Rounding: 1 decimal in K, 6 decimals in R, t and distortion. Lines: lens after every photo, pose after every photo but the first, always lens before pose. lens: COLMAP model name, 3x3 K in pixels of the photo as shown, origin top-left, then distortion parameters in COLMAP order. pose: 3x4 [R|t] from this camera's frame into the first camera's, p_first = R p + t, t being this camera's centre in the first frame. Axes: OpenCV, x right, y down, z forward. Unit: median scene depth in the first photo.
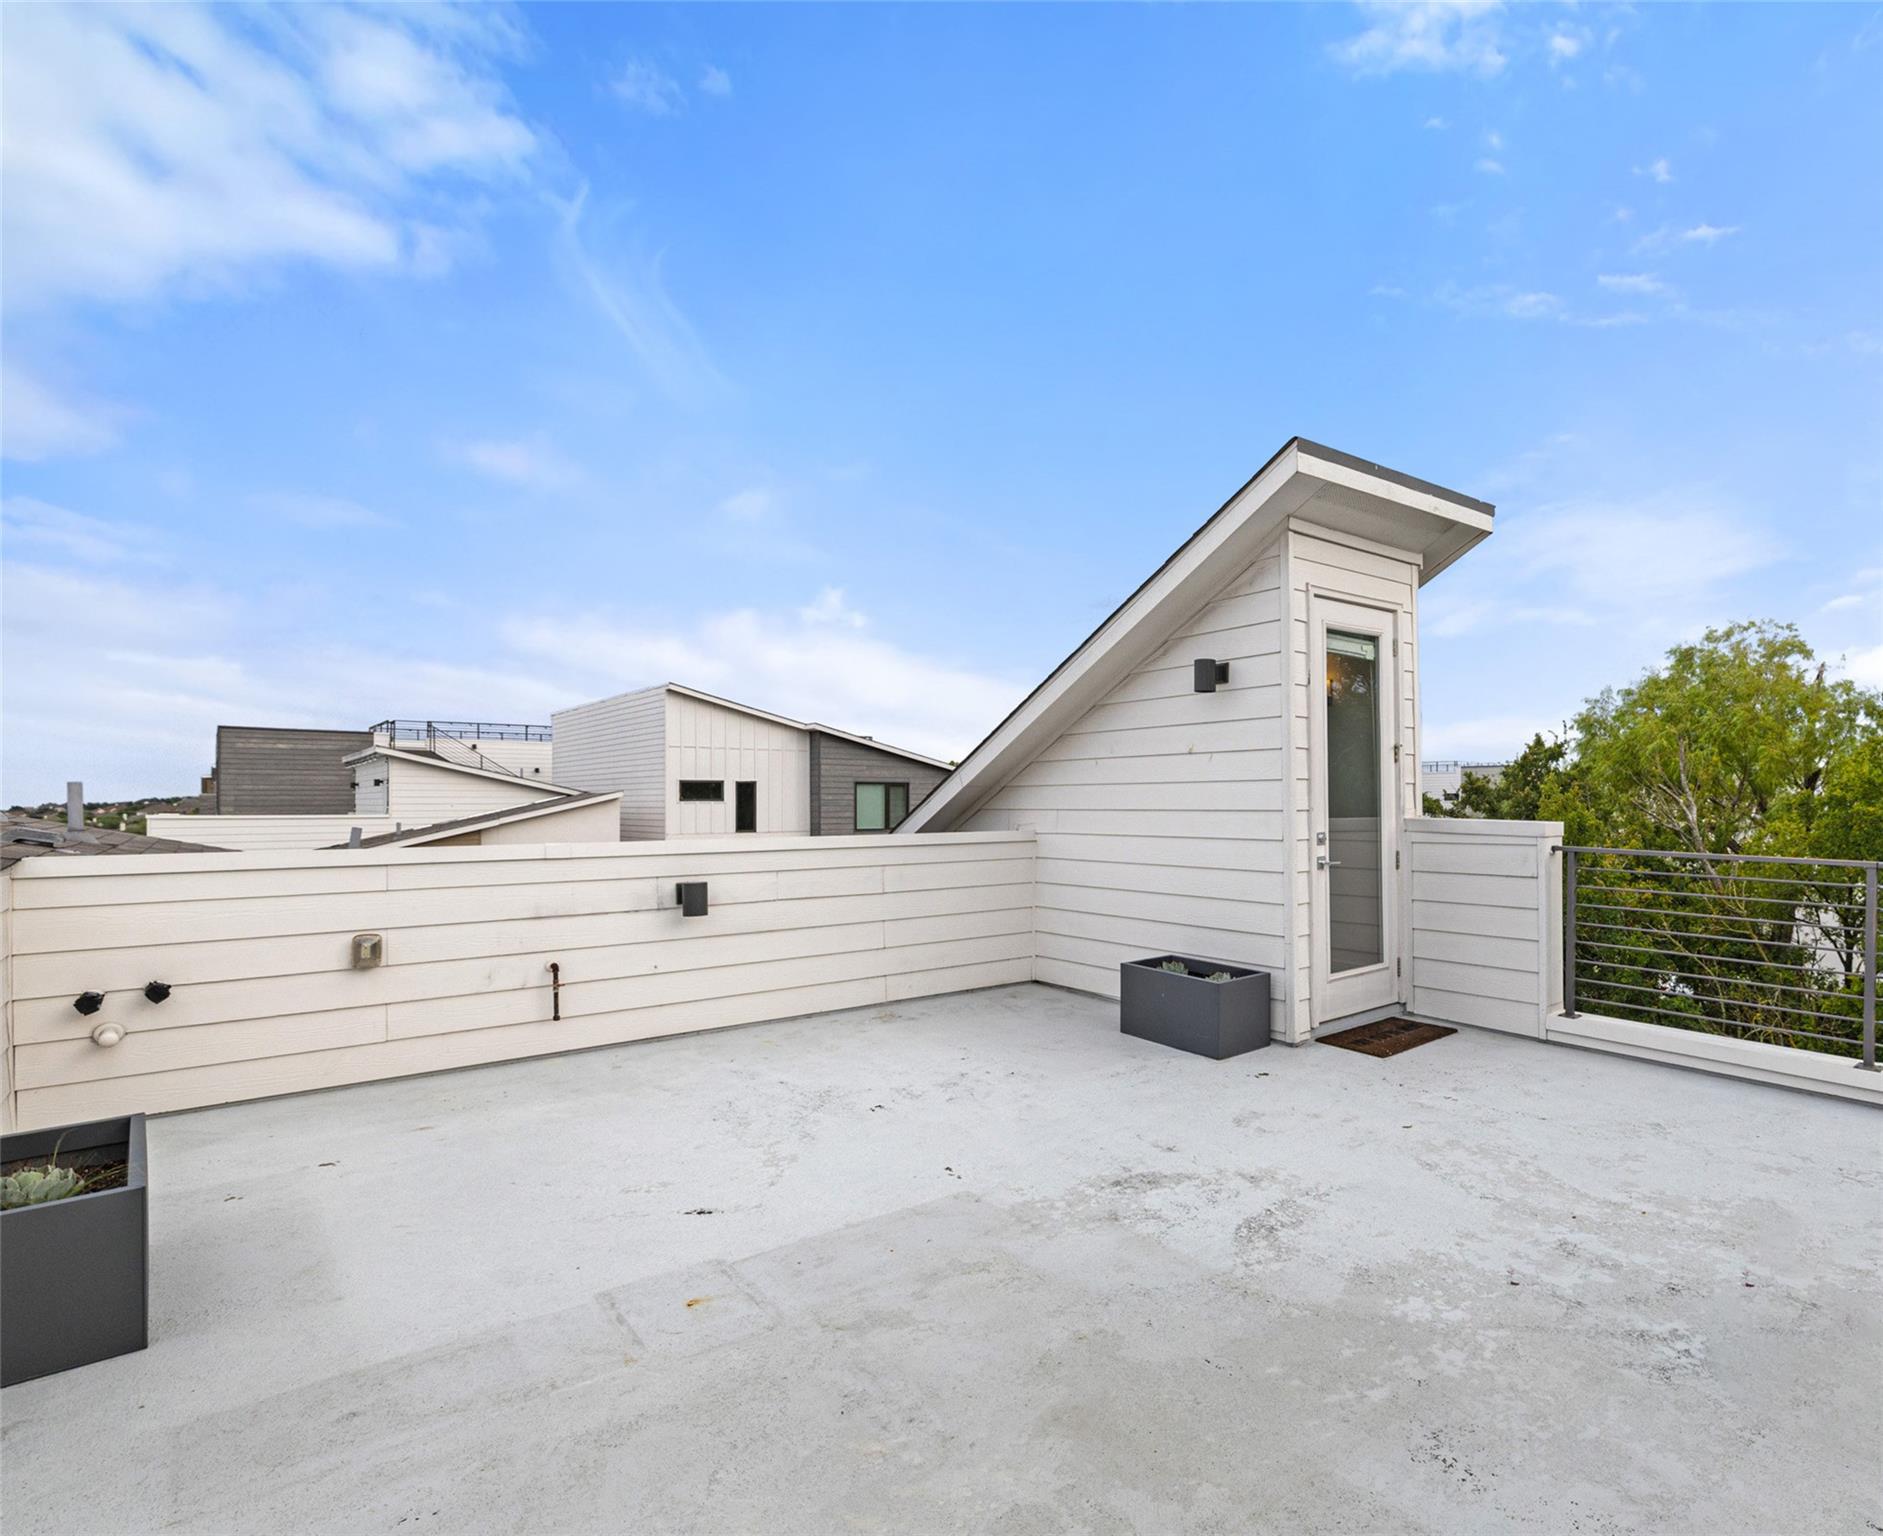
lens RADIAL K [[1009.2, 0, 1196.2], [0, 1009.2, 781.5], [0, 0, 1]] dist [-0.004527, 0.000412]
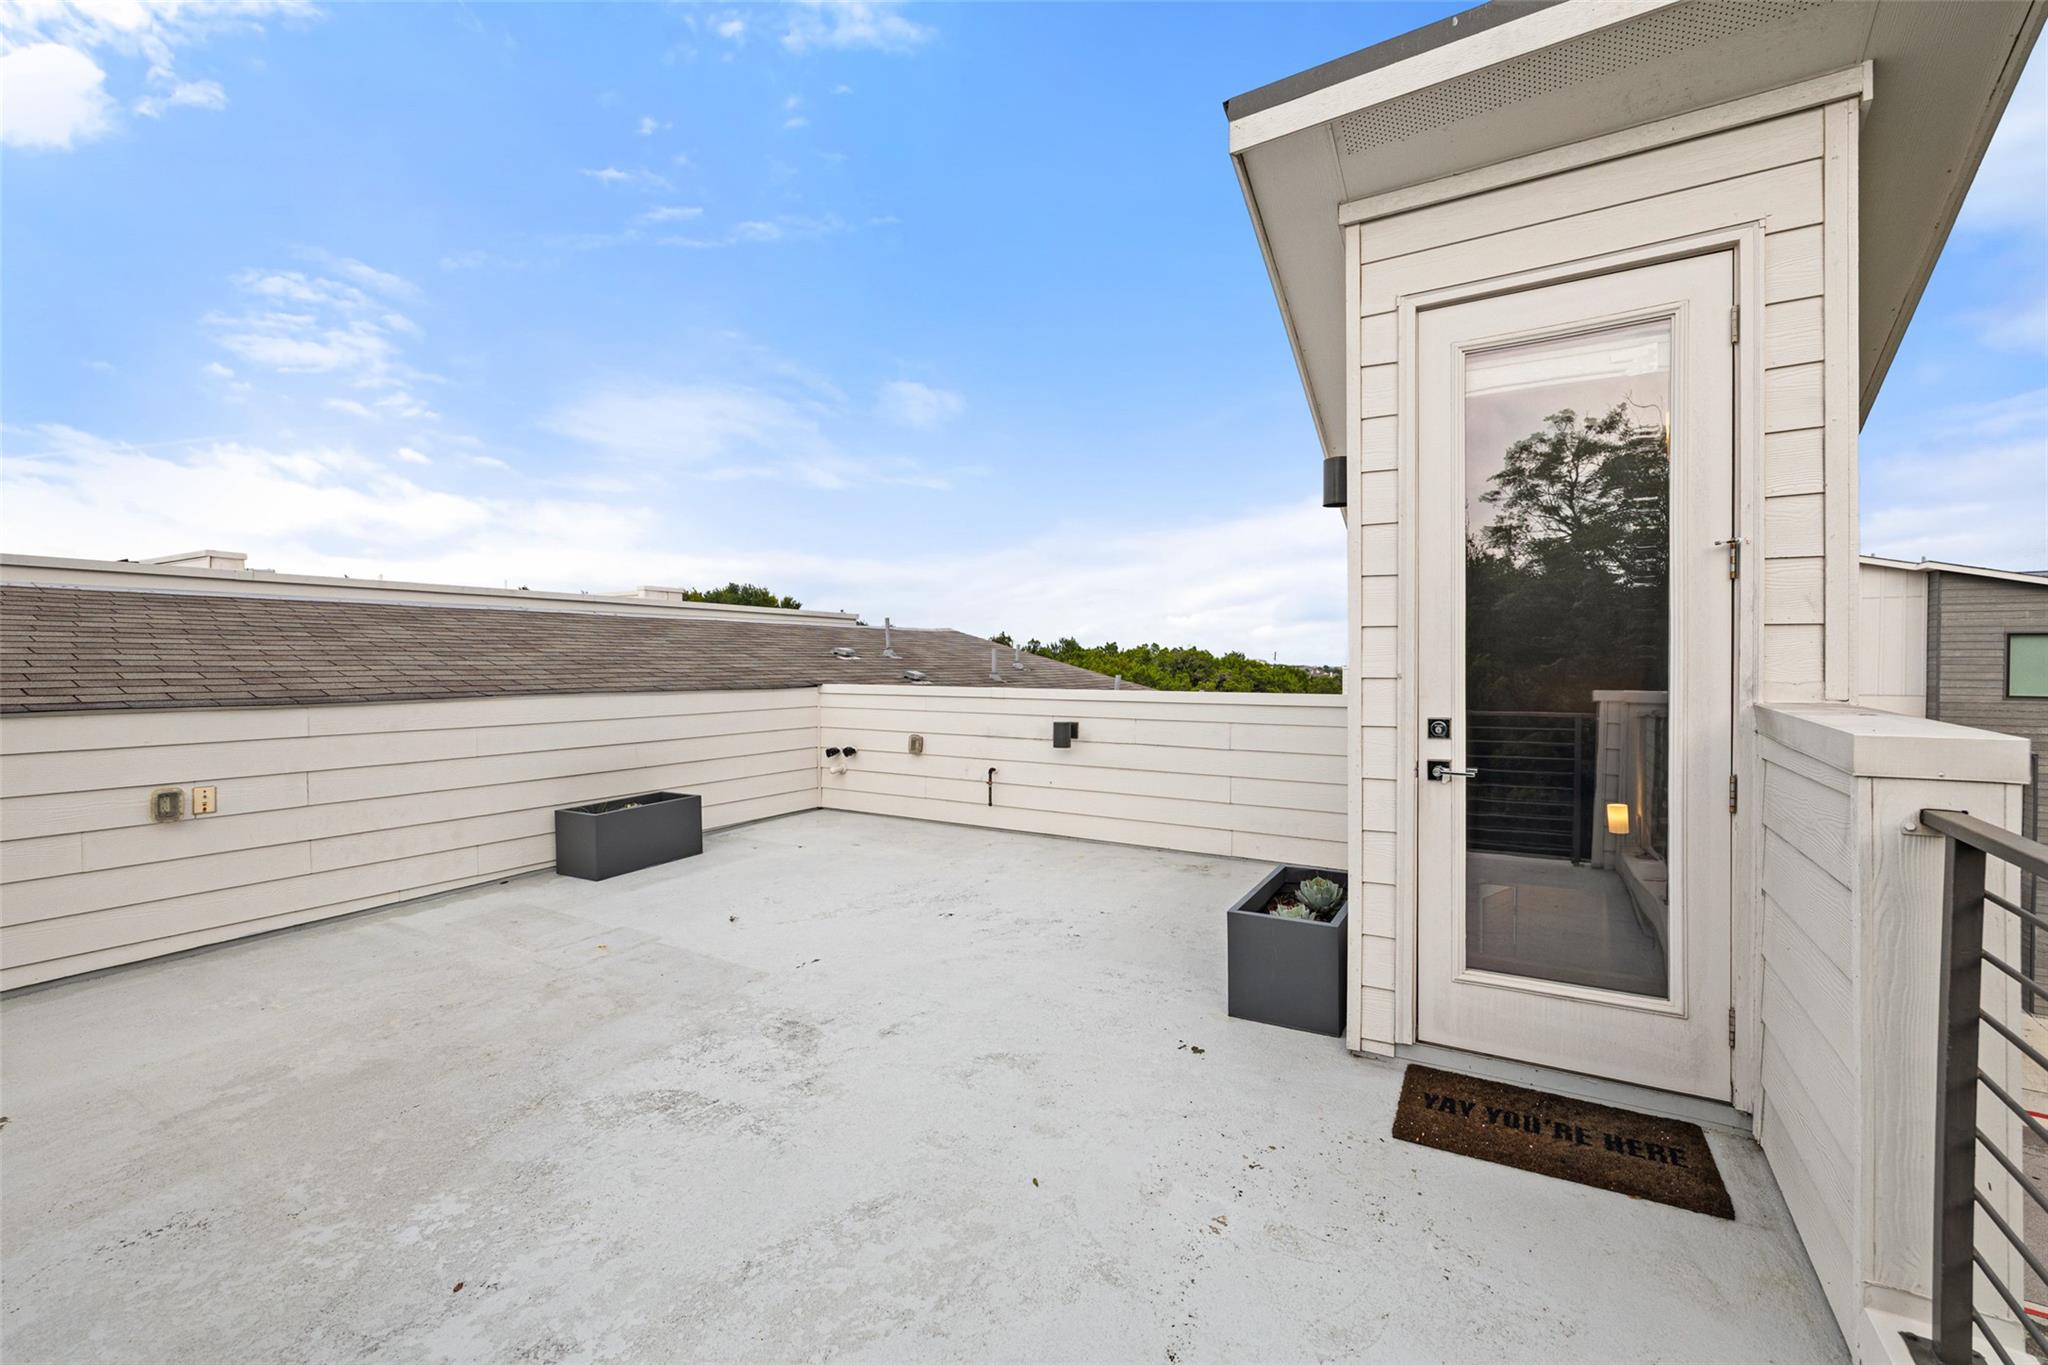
lens RADIAL K [[856.8, 0, 1007.1], [0, 856.8, 665.8], [0, 0, 1]] dist [-0.001301, 0.000315]
pose [[0.247749, 0.011410, -0.968757, 0.818574], [0.017265, 0.999720, 0.016190, 0.013348], [0.968670, -0.020736, 0.247483, 0.976608]]
